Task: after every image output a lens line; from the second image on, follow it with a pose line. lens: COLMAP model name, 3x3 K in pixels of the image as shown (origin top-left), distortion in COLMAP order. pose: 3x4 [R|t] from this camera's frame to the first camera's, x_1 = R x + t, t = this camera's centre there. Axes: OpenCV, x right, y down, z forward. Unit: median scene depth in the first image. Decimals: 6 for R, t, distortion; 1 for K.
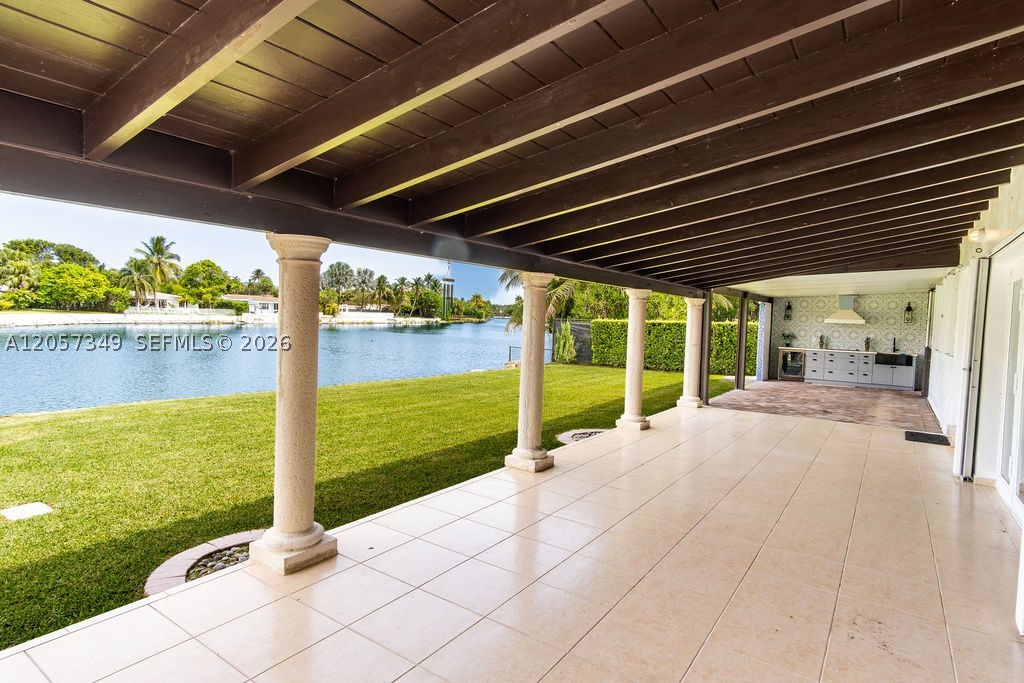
lens RADIAL K [[545.9, 0, 512.0], [0, 545.9, 341.5], [0, 0, 1]] dist [0.006294, 0.000964]
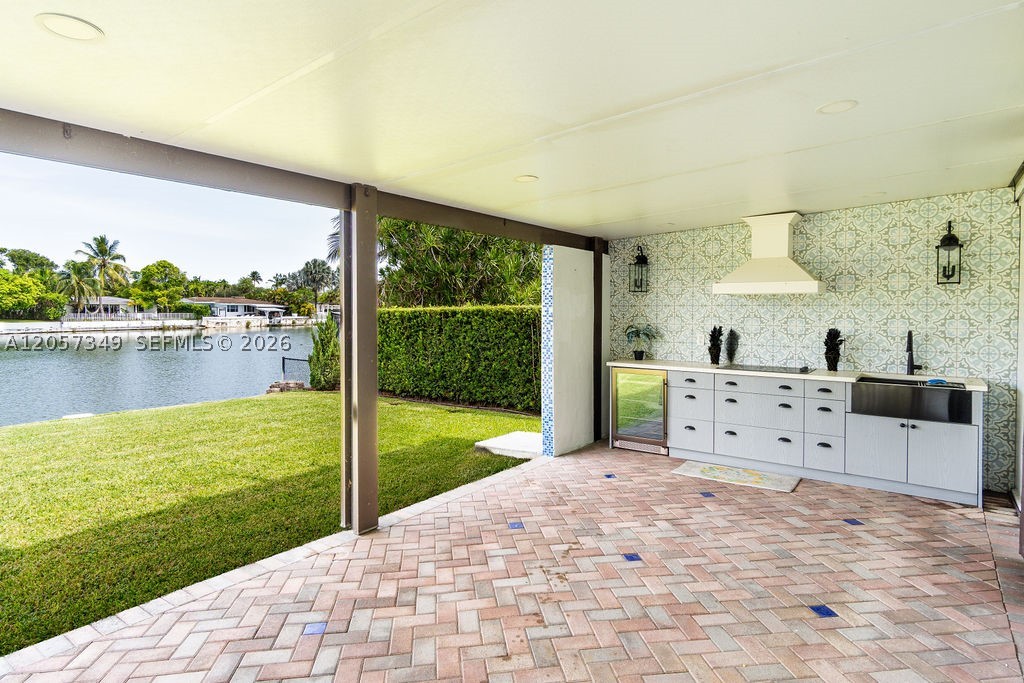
lens RADIAL K [[559.1, 0, 509.2], [0, 559.1, 323.9], [0, 0, 1]] dist [0.001777, 0.001858]
pose [[0.999041, -0.028706, -0.033062, 0.069247], [0.027852, 0.999274, -0.026007, -0.001358], [0.033785, 0.025061, 0.999115, 0.096725]]
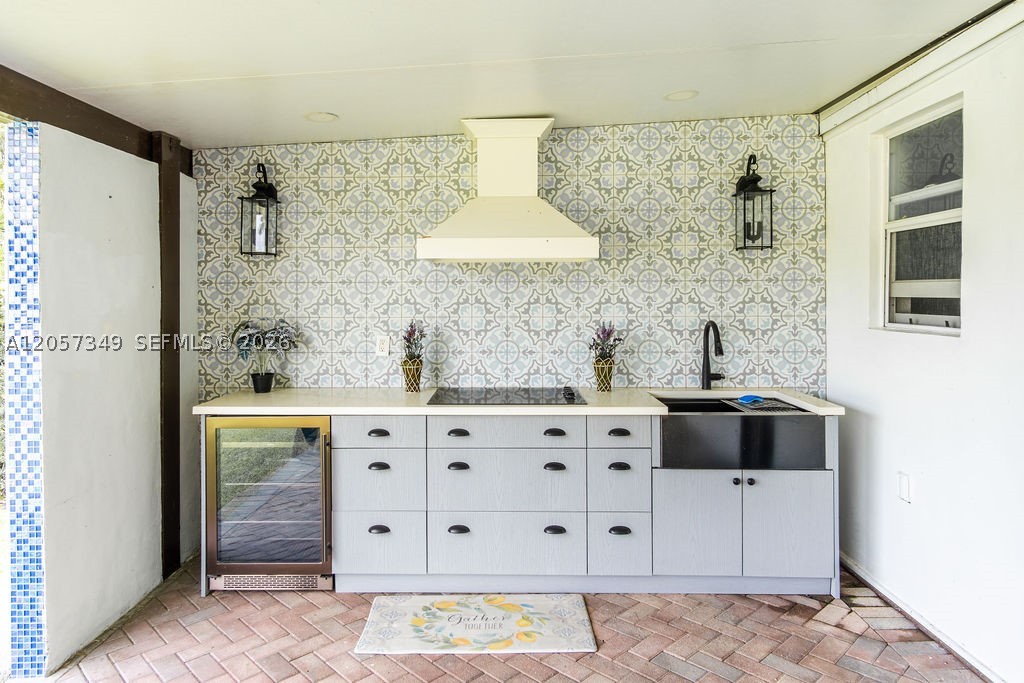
lens RADIAL K [[655.5, 0, 500.0], [0, 655.5, 292.8], [0, 0, 1]] dist [-0.001962, 0.000109]
pose [[0.829769, -0.034198, 0.557058, 0.072616], [0.057219, 0.998074, -0.023958, -0.002457], [-0.555166, 0.051754, 0.830128, 0.123542]]
